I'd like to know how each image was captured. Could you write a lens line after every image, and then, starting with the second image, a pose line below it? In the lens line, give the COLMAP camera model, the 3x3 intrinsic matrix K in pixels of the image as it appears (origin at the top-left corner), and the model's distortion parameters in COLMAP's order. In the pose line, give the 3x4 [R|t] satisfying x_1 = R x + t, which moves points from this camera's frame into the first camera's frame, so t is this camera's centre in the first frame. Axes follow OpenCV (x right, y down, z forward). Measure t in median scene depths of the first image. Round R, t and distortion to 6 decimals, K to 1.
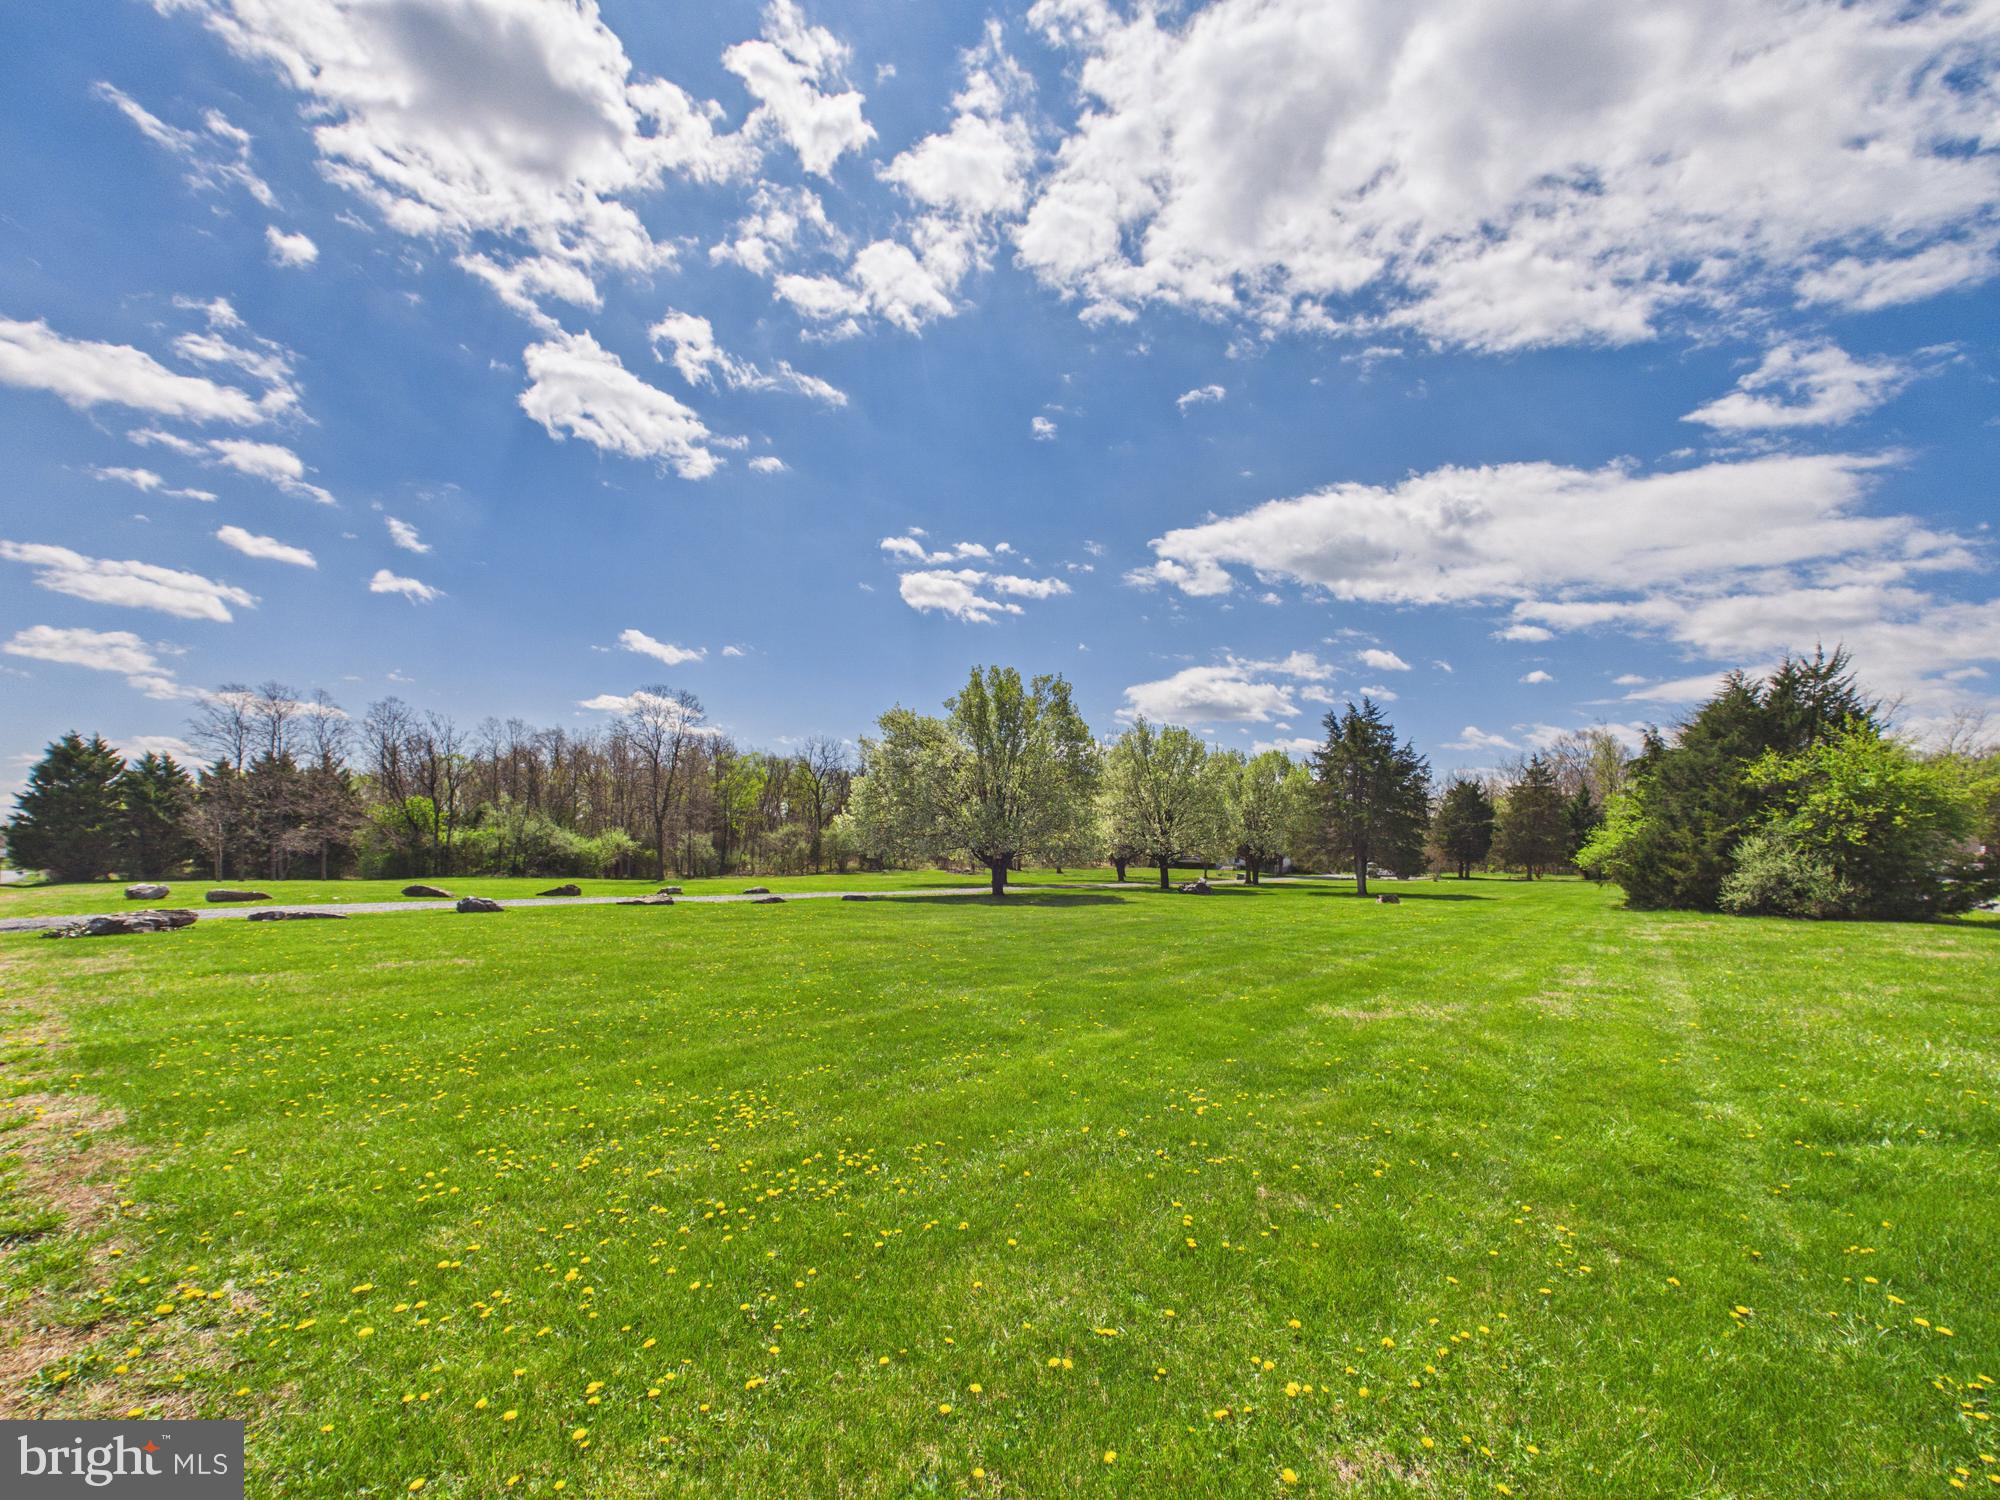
lens RADIAL K [[816.6, 0, 1000.0], [0, 816.6, 750.0], [0, 0, 1]] dist [-0.000282, -0.000026]
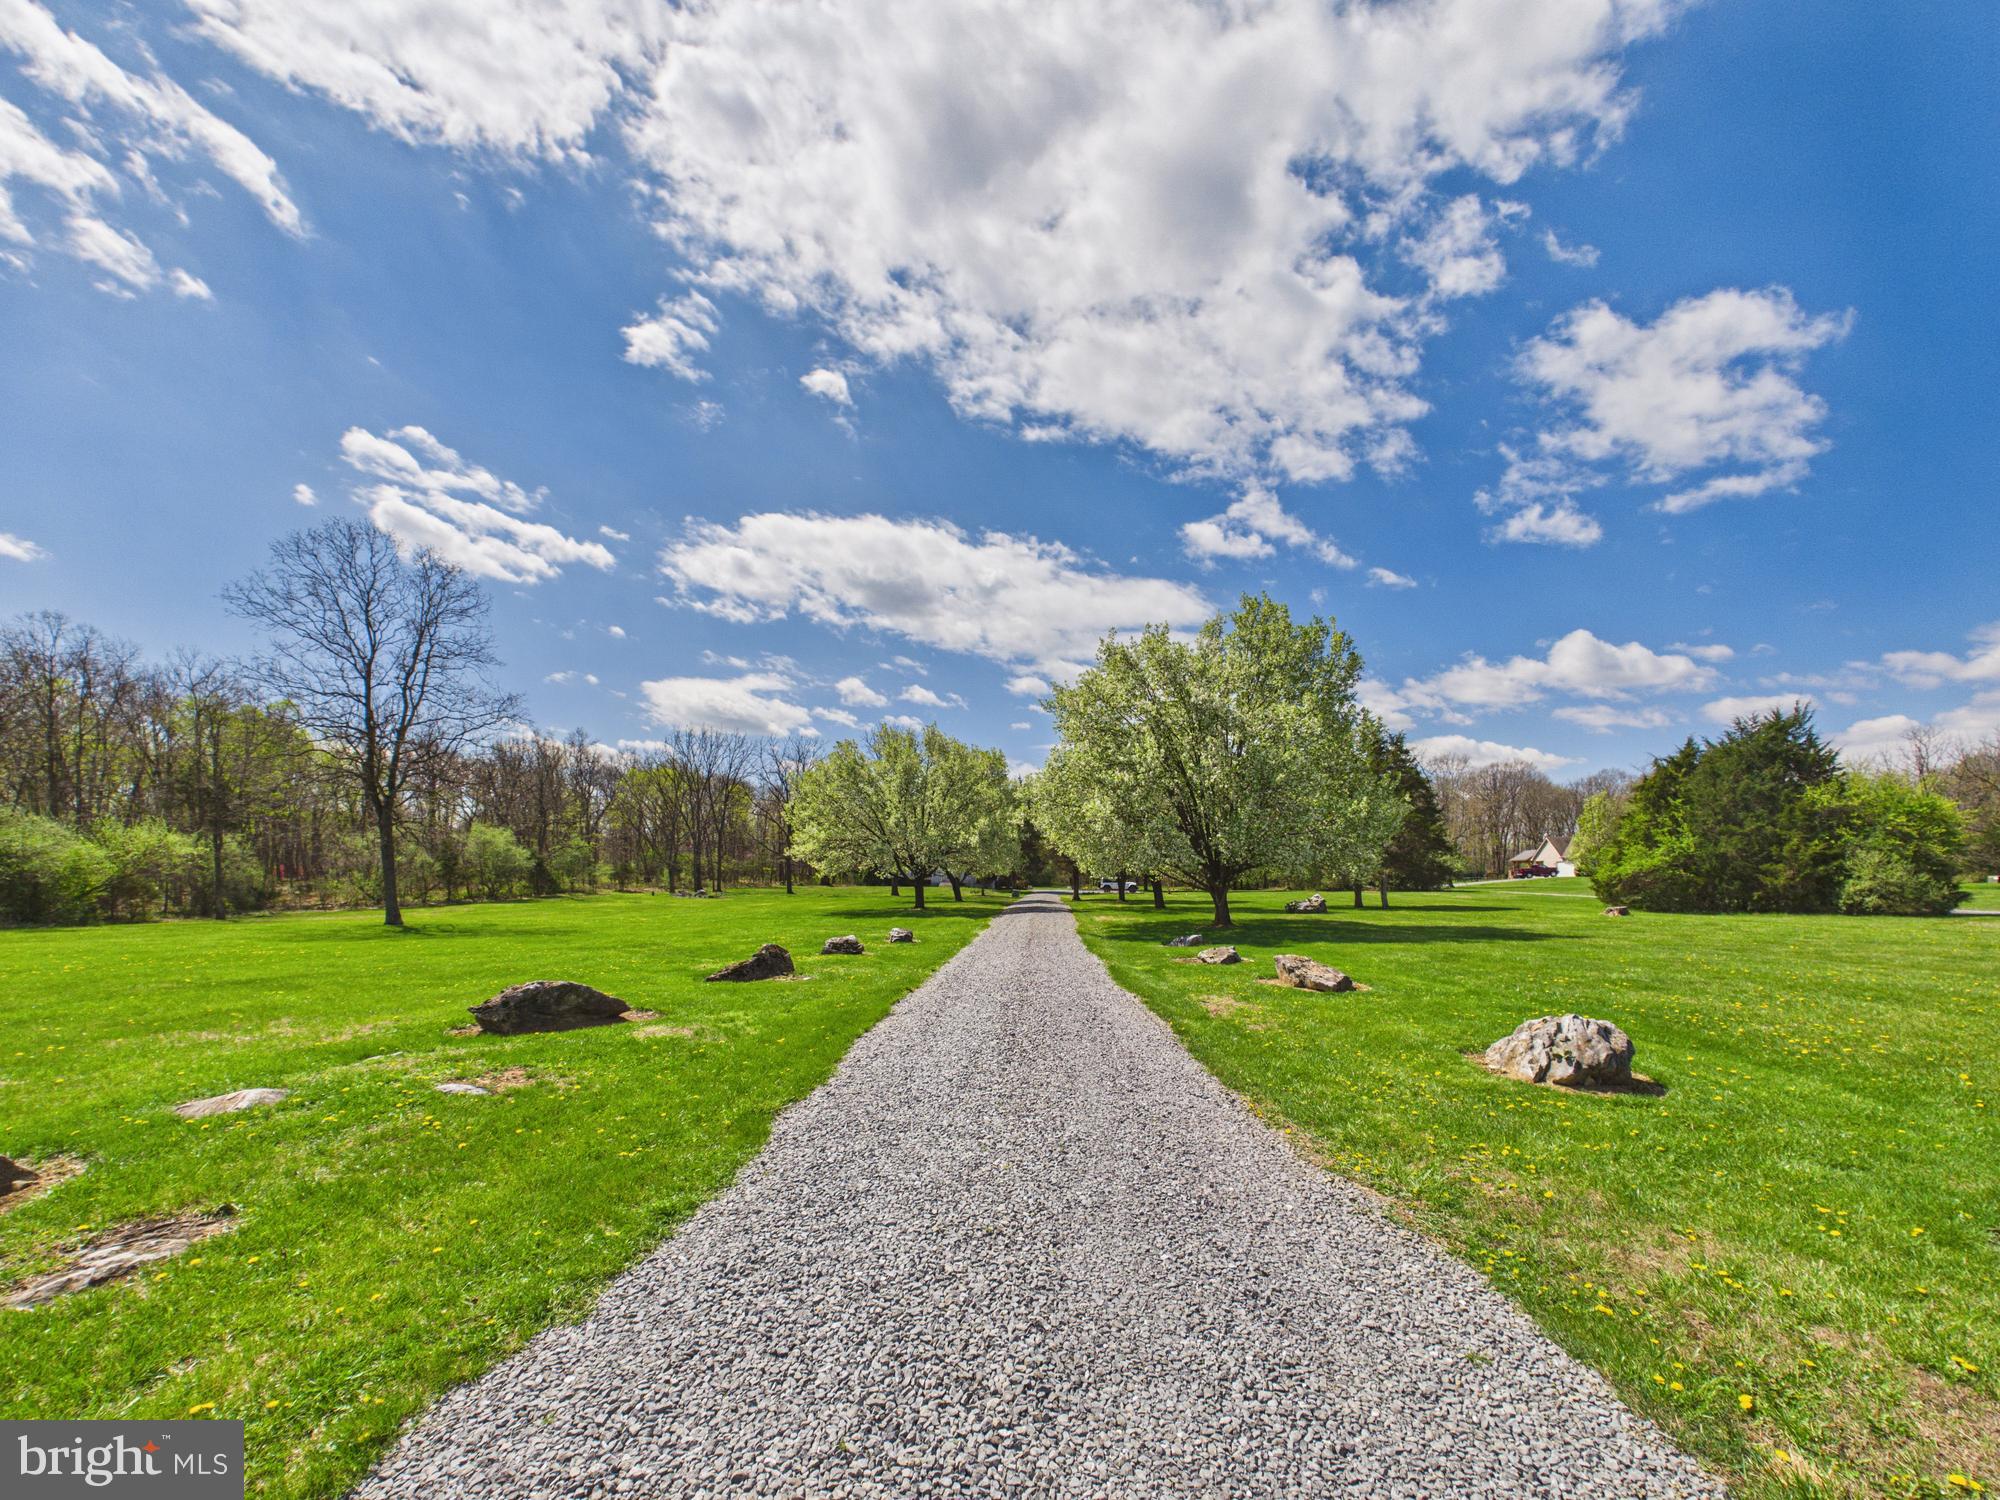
lens RADIAL K [[816.6, 0, 1000.0], [0, 816.6, 750.0], [0, 0, 1]] dist [-0.000282, -0.000026]
pose [[0.793311, 0.092613, 0.601732, -0.102269], [-0.075565, 0.995698, -0.053625, 0.014402], [-0.604109, -0.002928, 0.796896, 0.098125]]
